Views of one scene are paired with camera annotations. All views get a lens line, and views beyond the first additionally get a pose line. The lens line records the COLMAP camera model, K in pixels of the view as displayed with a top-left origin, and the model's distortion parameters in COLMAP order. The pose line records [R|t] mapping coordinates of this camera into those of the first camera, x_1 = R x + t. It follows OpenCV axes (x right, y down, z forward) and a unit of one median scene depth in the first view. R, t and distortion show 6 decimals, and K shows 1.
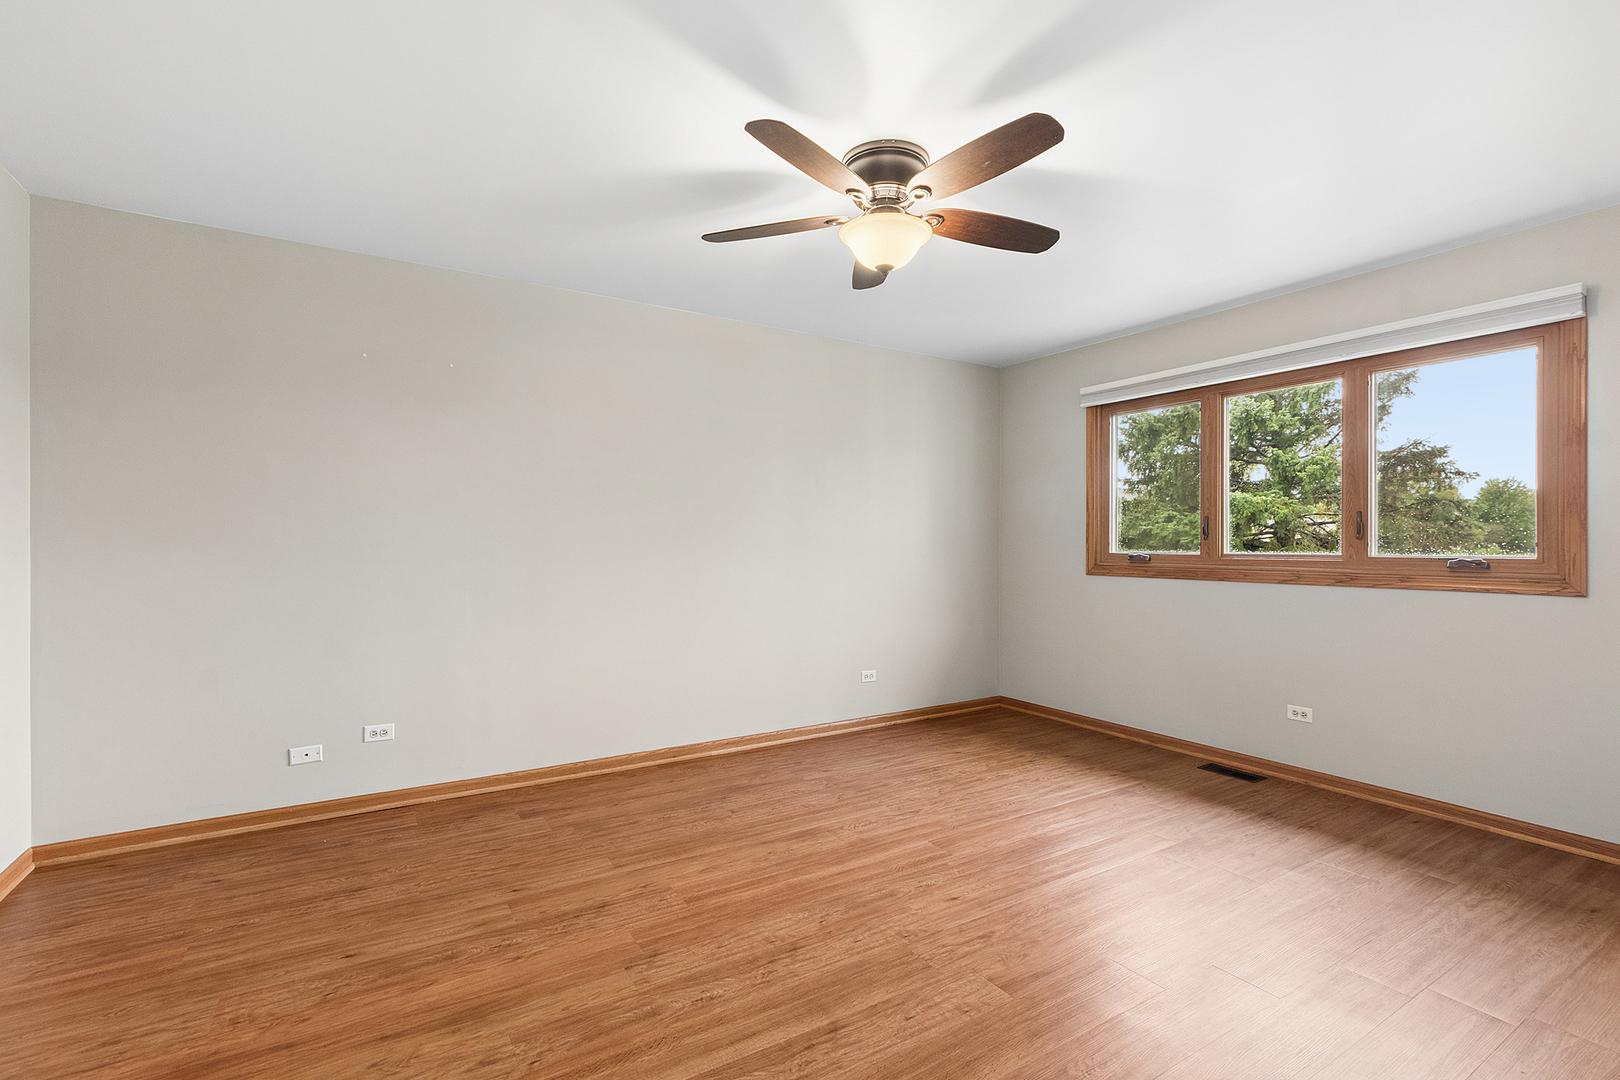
lens RADIAL K [[730.1, 0, 808.7], [0, 730.1, 535.1], [0, 0, 1]] dist [-0.001324, -0.000274]
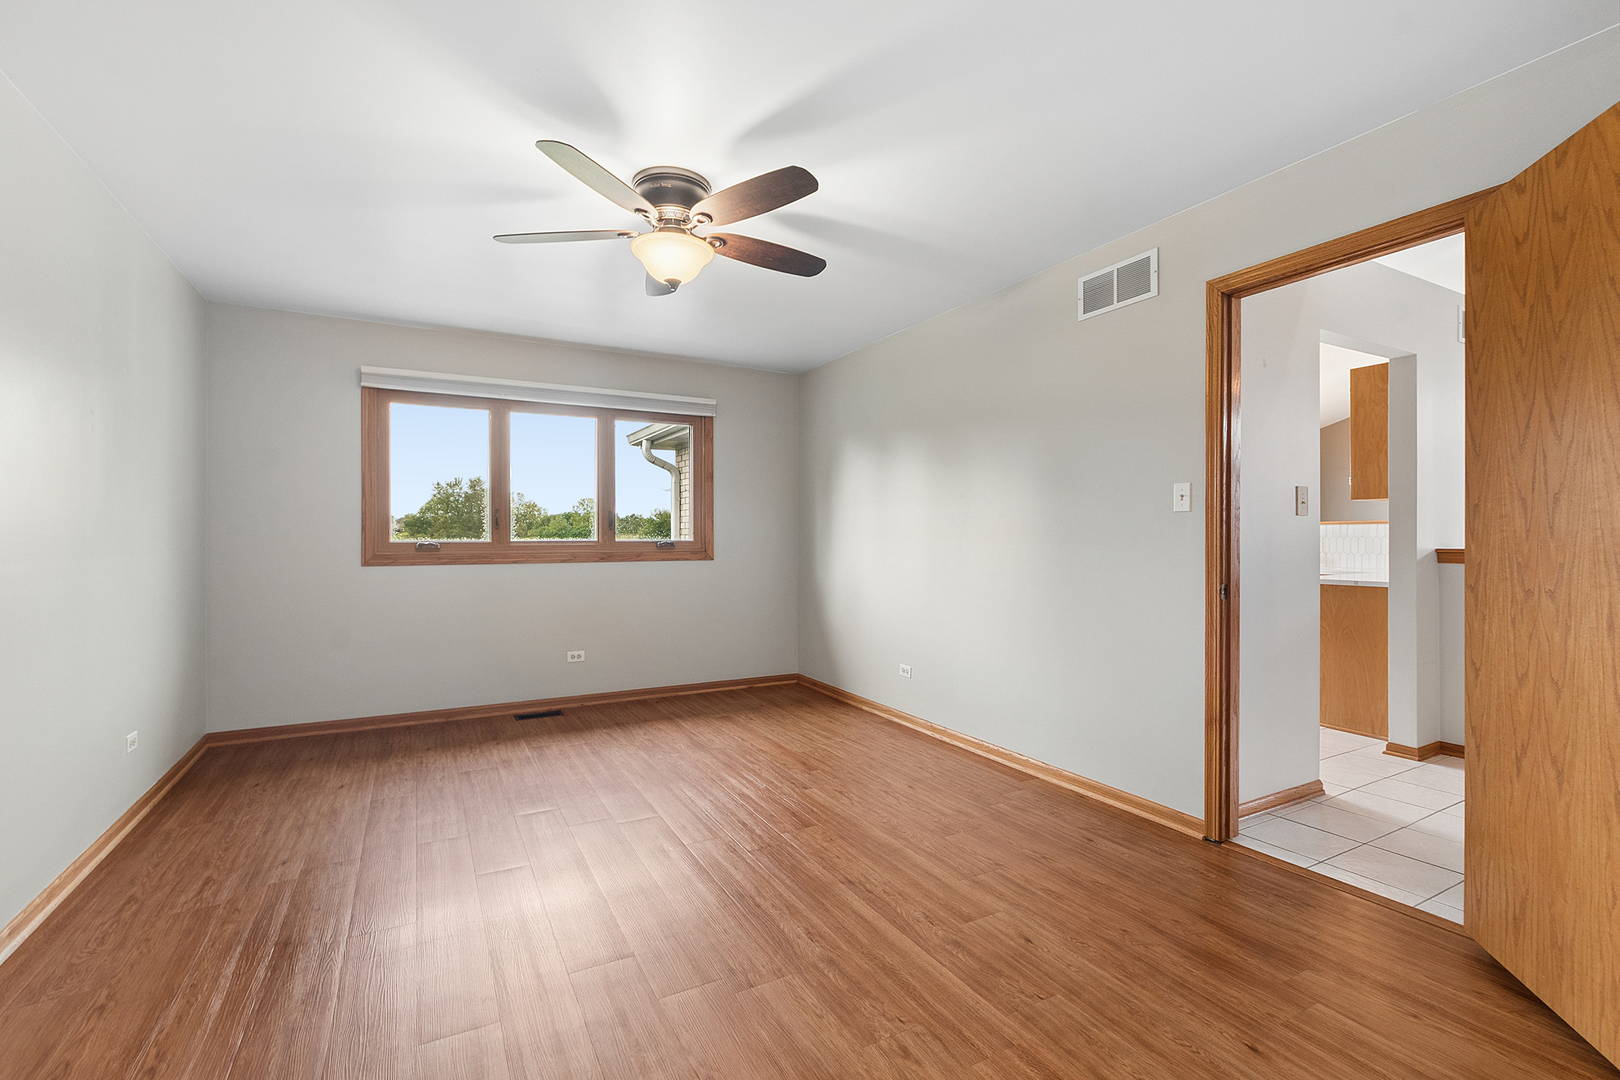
lens RADIAL K [[723.2, 0, 800.8], [0, 723.2, 510.8], [0, 0, 1]] dist [-0.000792, -0.000608]
pose [[0.055470, 0.032732, 0.997924, -0.631809], [-0.009665, 0.999433, -0.032244, 0.010301], [-0.998414, -0.007856, 0.055755, 0.476546]]
